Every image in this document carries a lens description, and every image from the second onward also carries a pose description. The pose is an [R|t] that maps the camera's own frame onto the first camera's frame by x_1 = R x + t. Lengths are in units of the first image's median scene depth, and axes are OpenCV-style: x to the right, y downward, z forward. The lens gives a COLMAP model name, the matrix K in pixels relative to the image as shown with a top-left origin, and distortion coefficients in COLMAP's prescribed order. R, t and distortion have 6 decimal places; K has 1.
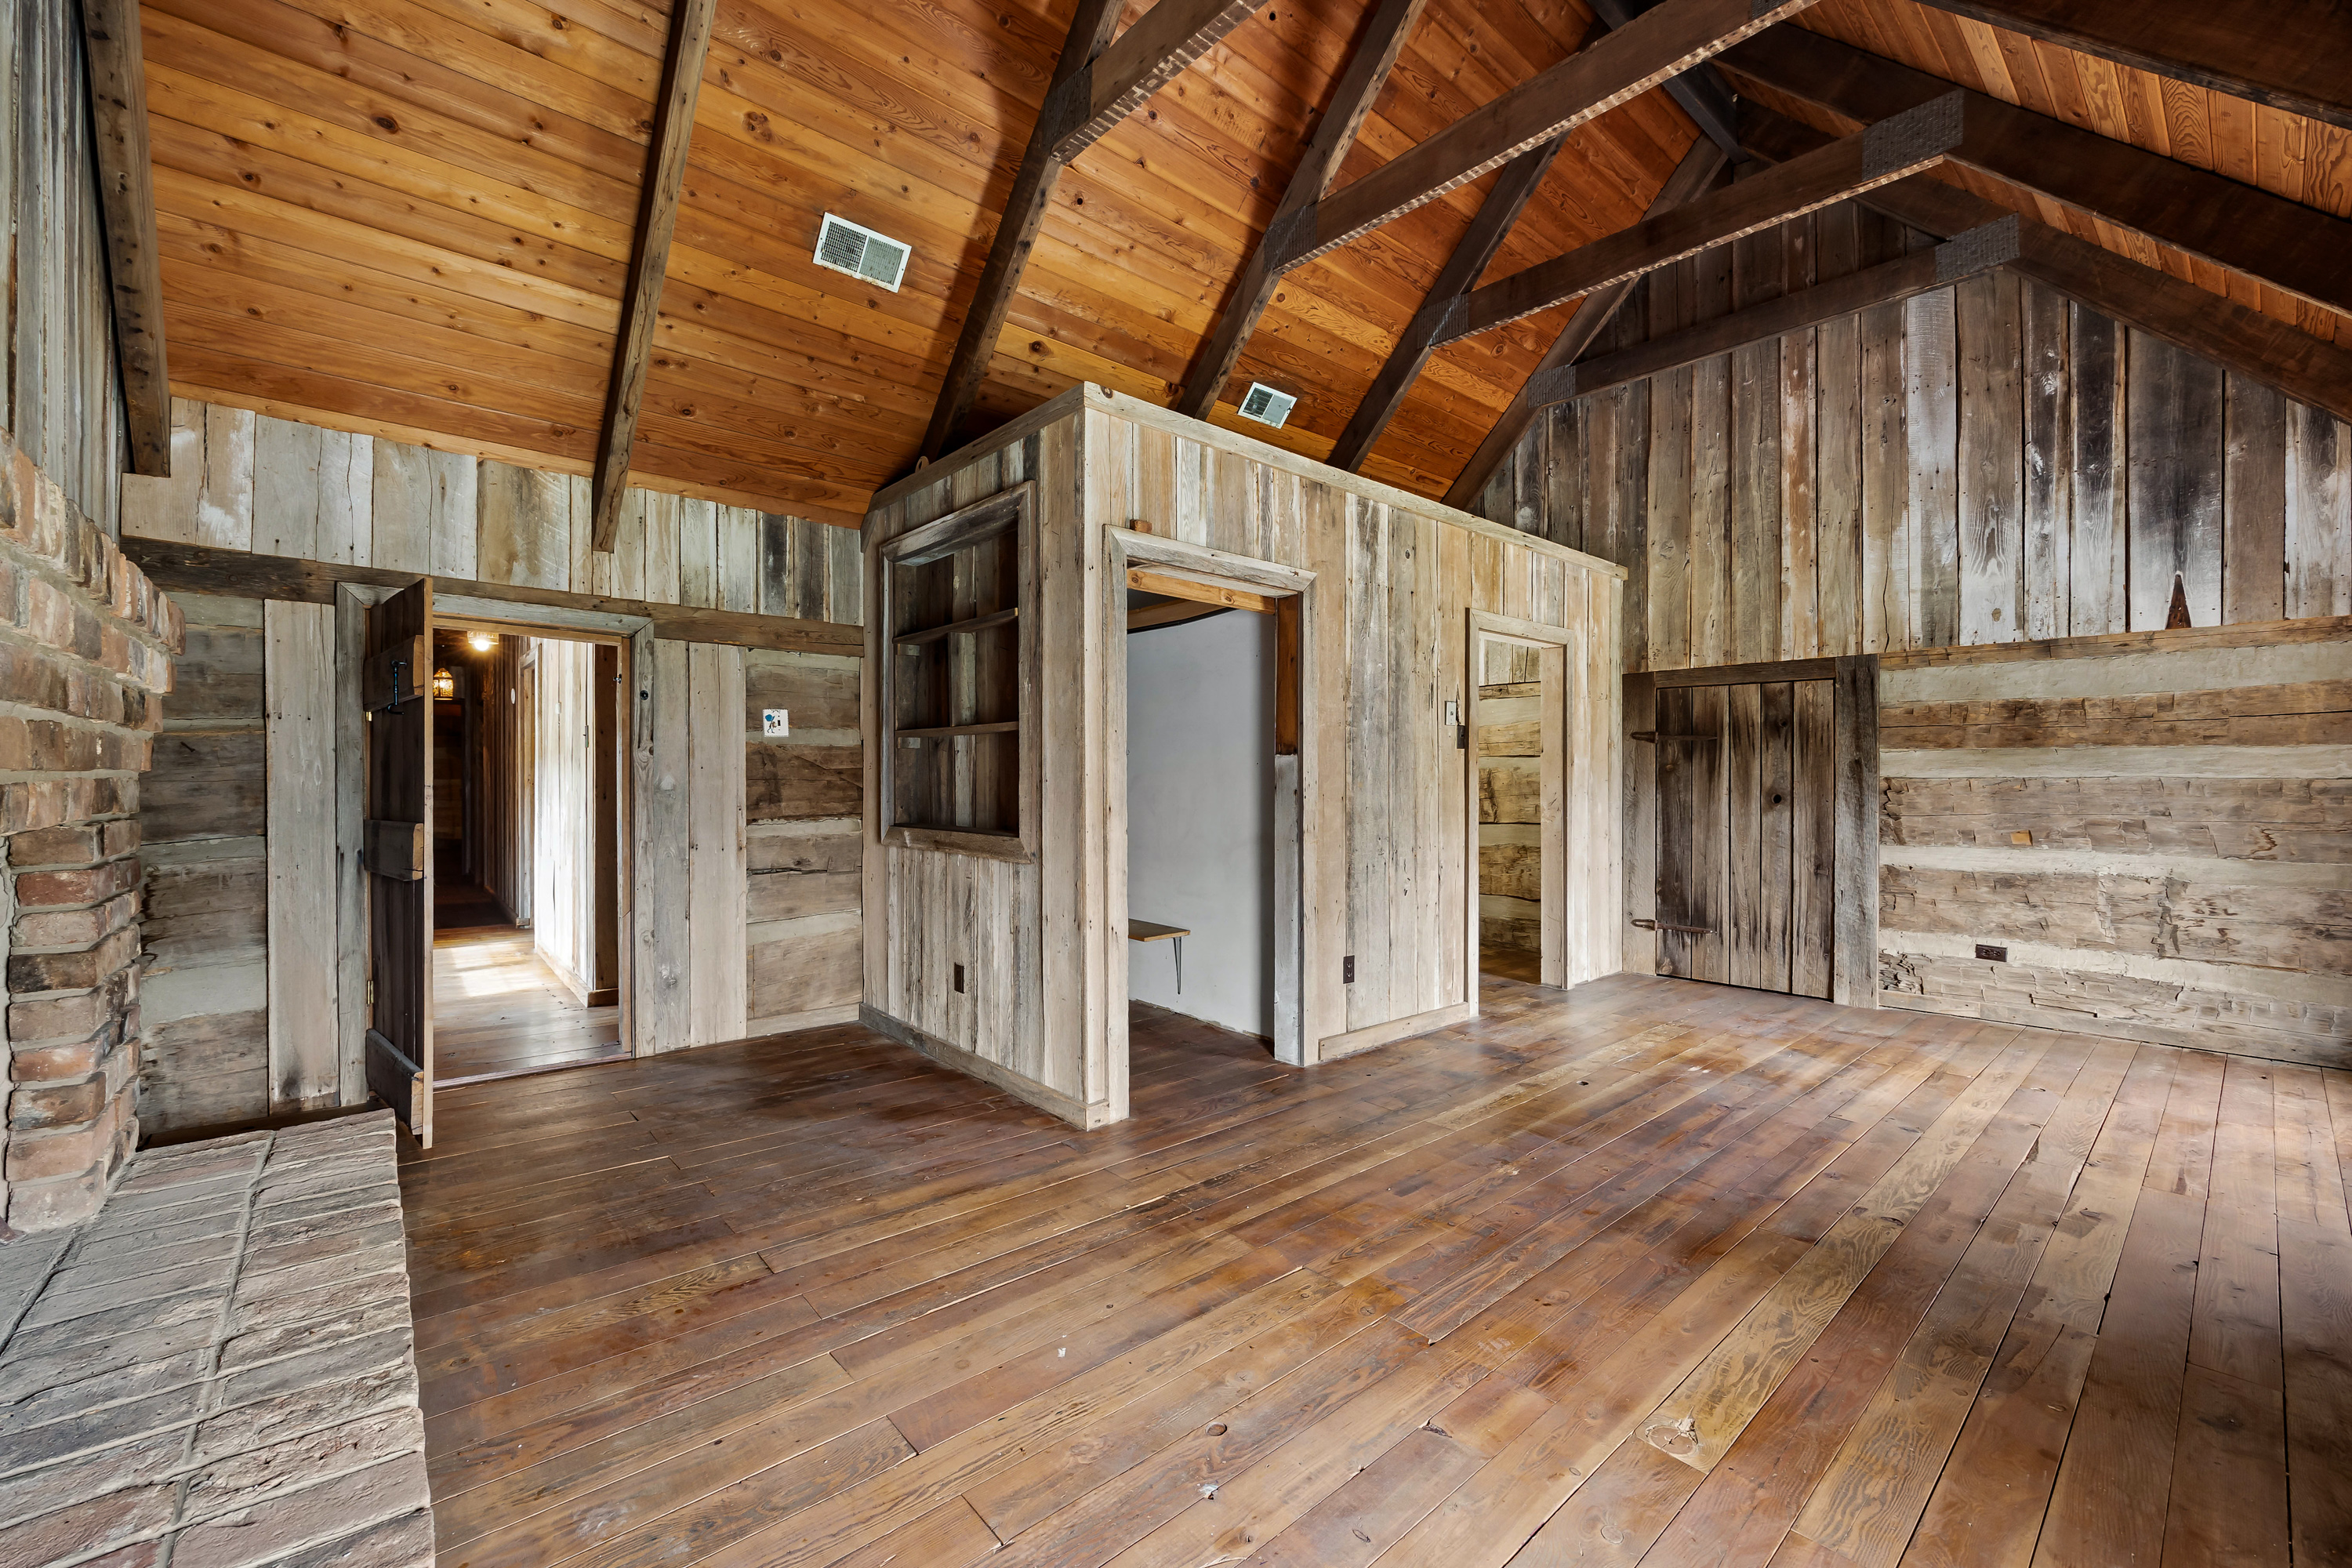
lens RADIAL K [[953.5, 0, 1187.1], [0, 953.5, 773.3], [0, 0, 1]] dist [-0.003848, -0.000033]
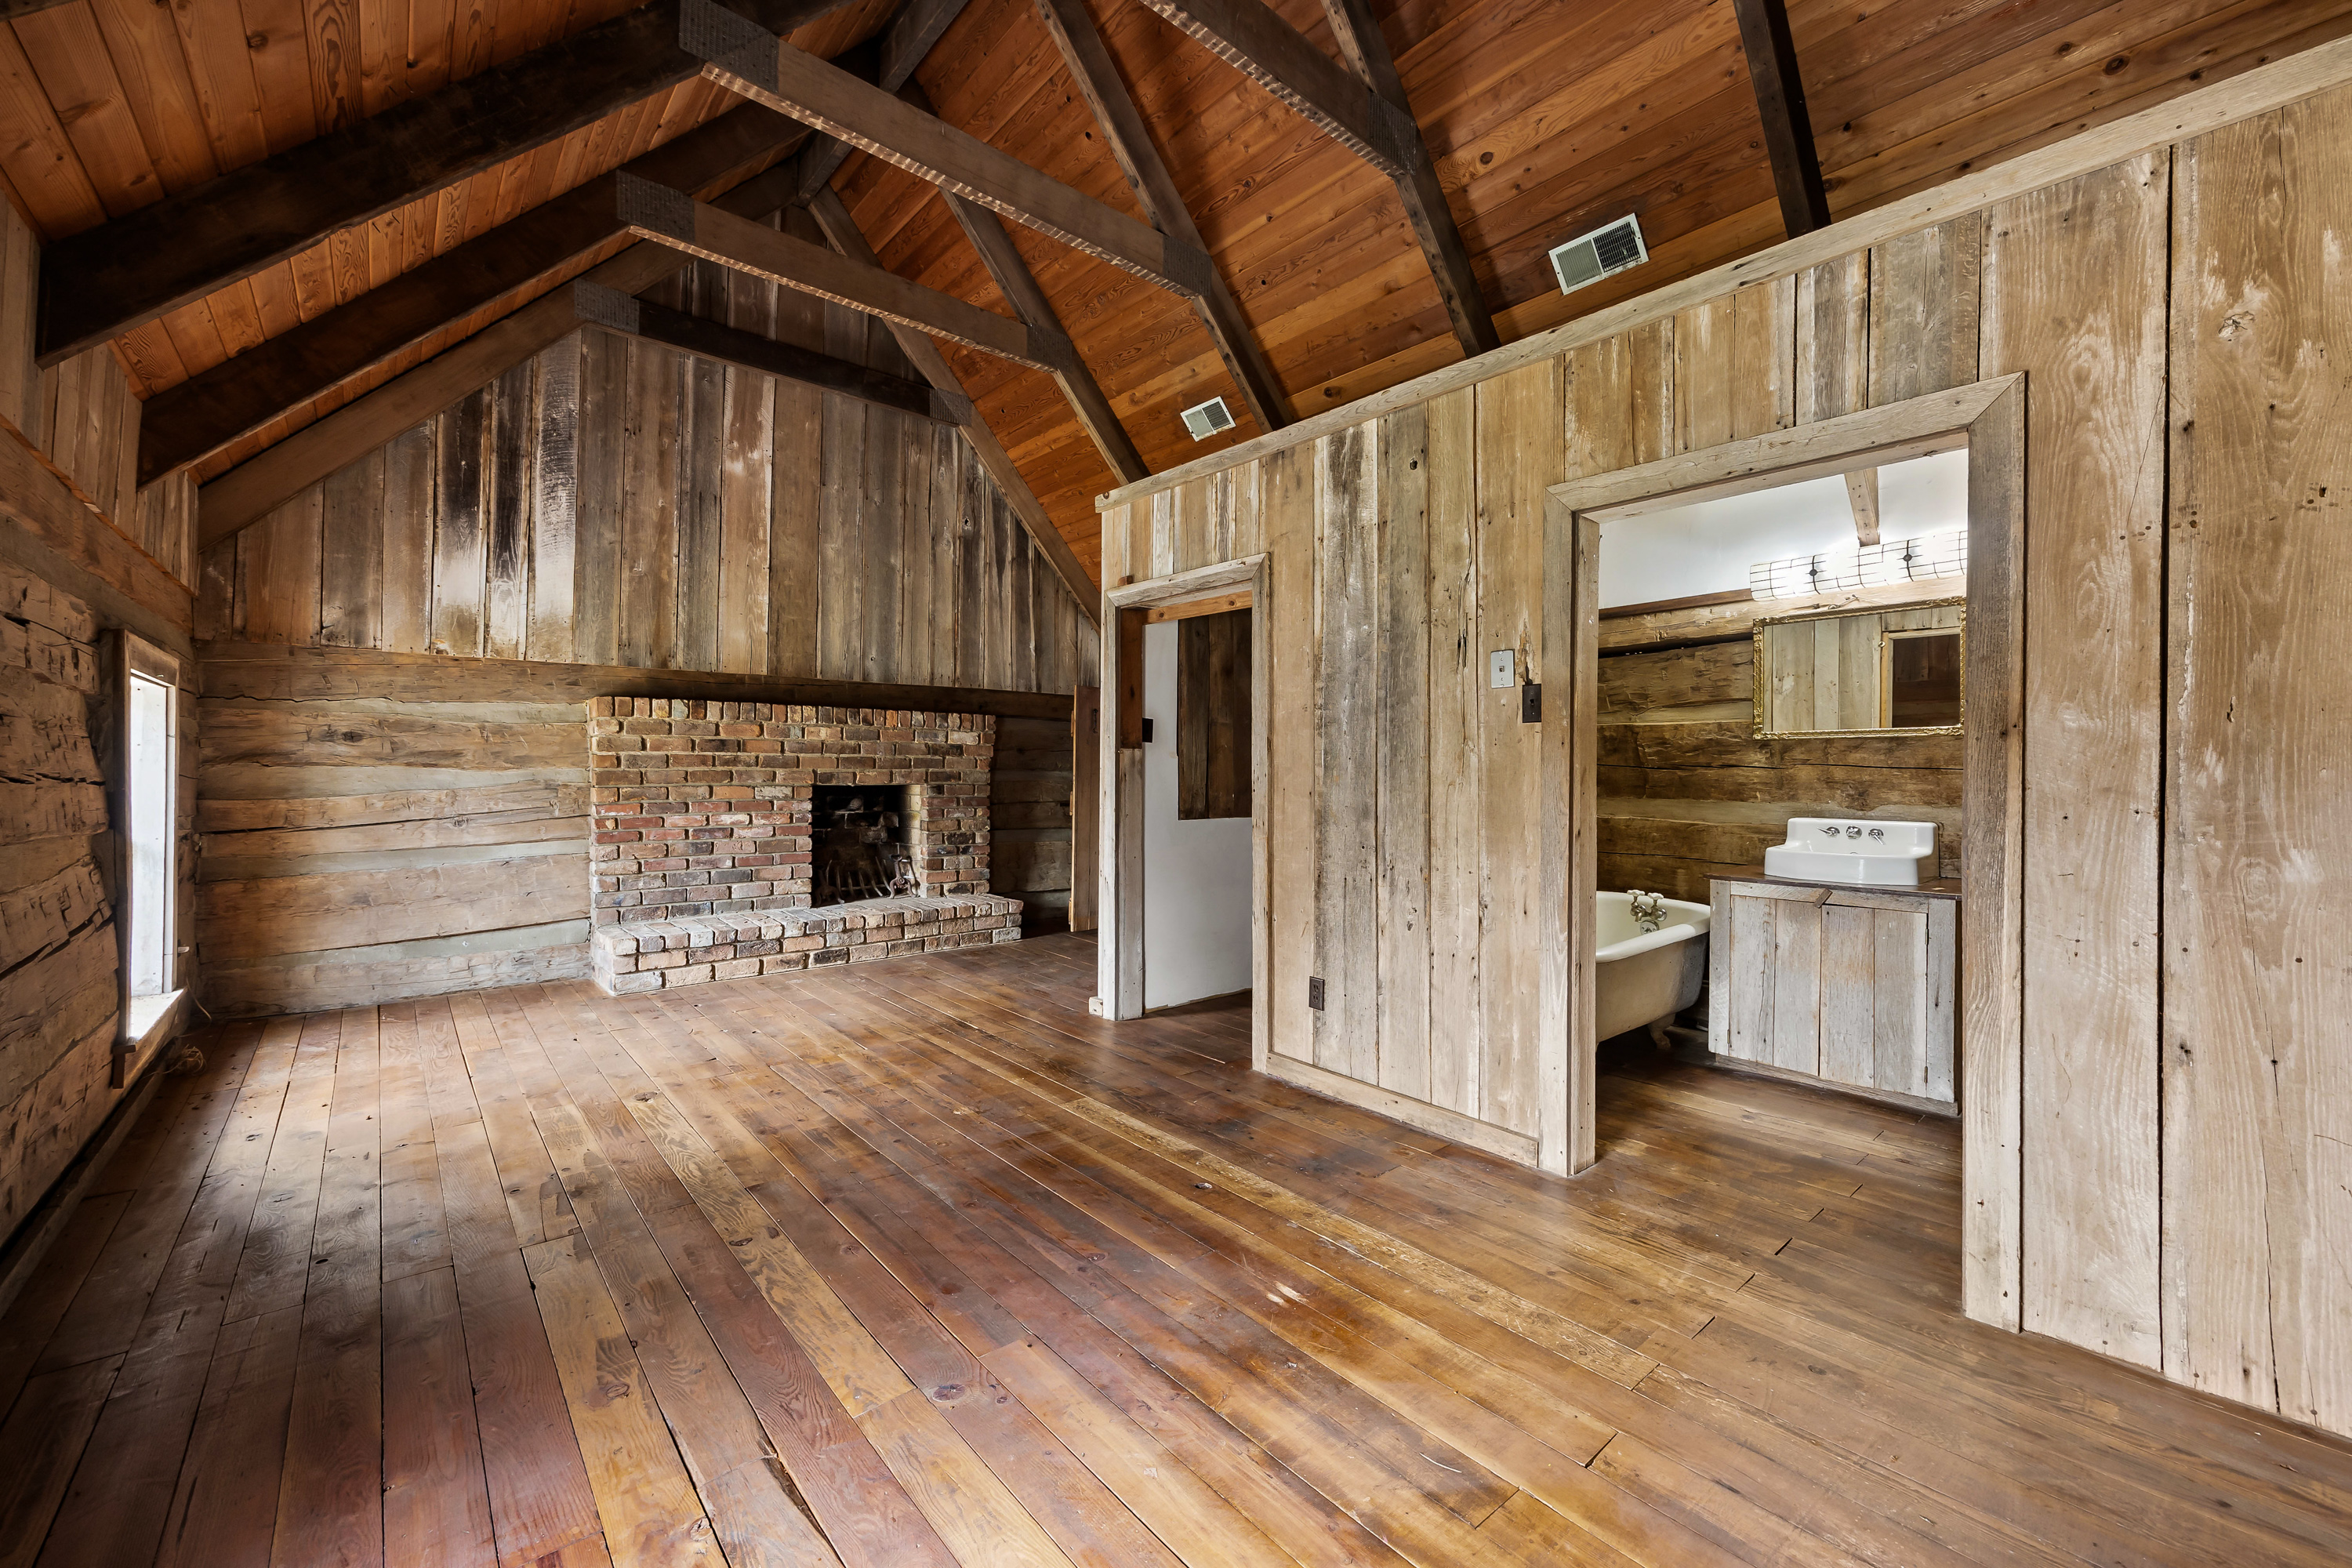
lens RADIAL K [[953.5, 0, 1187.1], [0, 953.5, 773.3], [0, 0, 1]] dist [-0.003848, -0.000033]
pose [[-0.020077, -0.004072, -0.999790, 1.133969], [-0.001820, 0.999990, -0.004037, 0.012092], [0.999797, 0.001739, -0.020085, 0.991084]]
